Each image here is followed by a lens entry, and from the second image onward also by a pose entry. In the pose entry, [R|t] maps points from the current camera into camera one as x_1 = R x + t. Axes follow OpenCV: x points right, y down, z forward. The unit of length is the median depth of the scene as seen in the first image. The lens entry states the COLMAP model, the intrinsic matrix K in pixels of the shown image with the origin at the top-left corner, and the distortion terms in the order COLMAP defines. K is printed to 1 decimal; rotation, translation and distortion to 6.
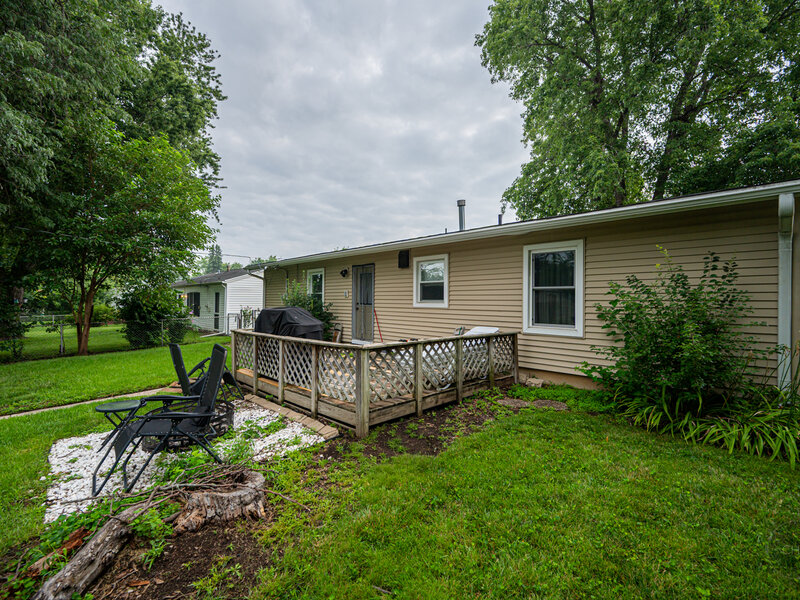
lens RADIAL K [[368.3, 0, 400.0], [0, 368.3, 300.0], [0, 0, 1]] dist [-0.000019, 0.000090]
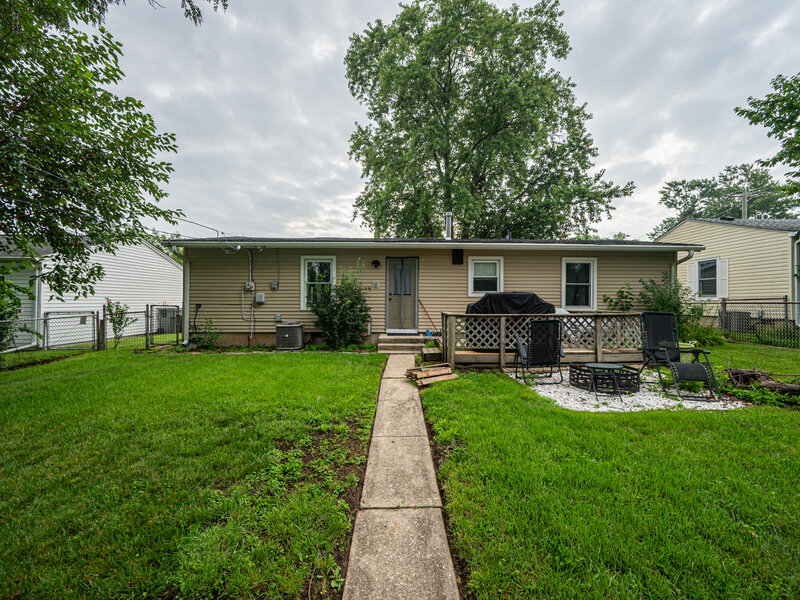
lens RADIAL K [[350.8, 0, 401.2], [0, 350.8, 306.6], [0, 0, 1]] dist [-0.000177, 0.000141]
pose [[0.695686, -0.016668, 0.718152, -1.215006], [-0.003998, 0.999625, 0.027073, 0.026477], [-0.718334, -0.021705, 0.695359, 0.446350]]
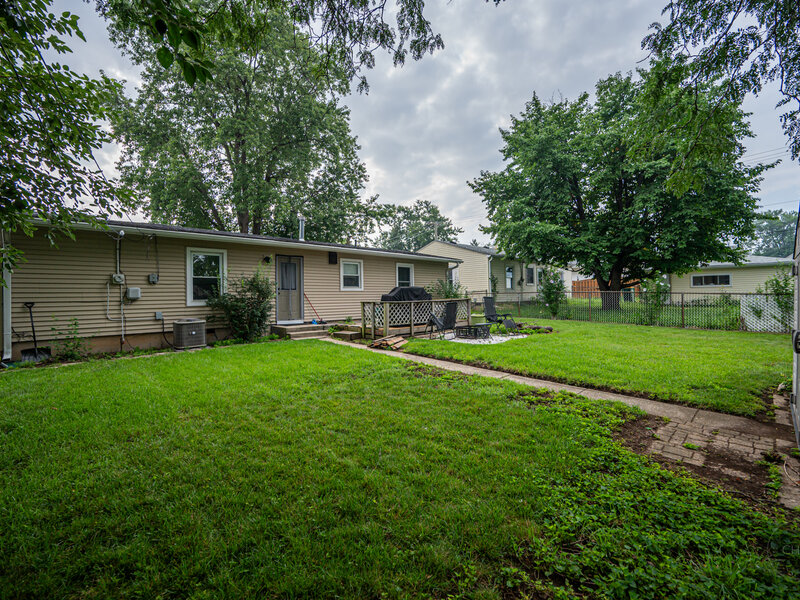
lens RADIAL K [[356.1, 0, 401.9], [0, 356.1, 301.2], [0, 0, 1]] dist [0.001348, 0.000578]
pose [[0.028775, -0.021551, 0.999354, -1.801143], [0.007237, 0.999746, 0.021351, 0.040898], [-0.999560, 0.006618, 0.028923, 0.900416]]
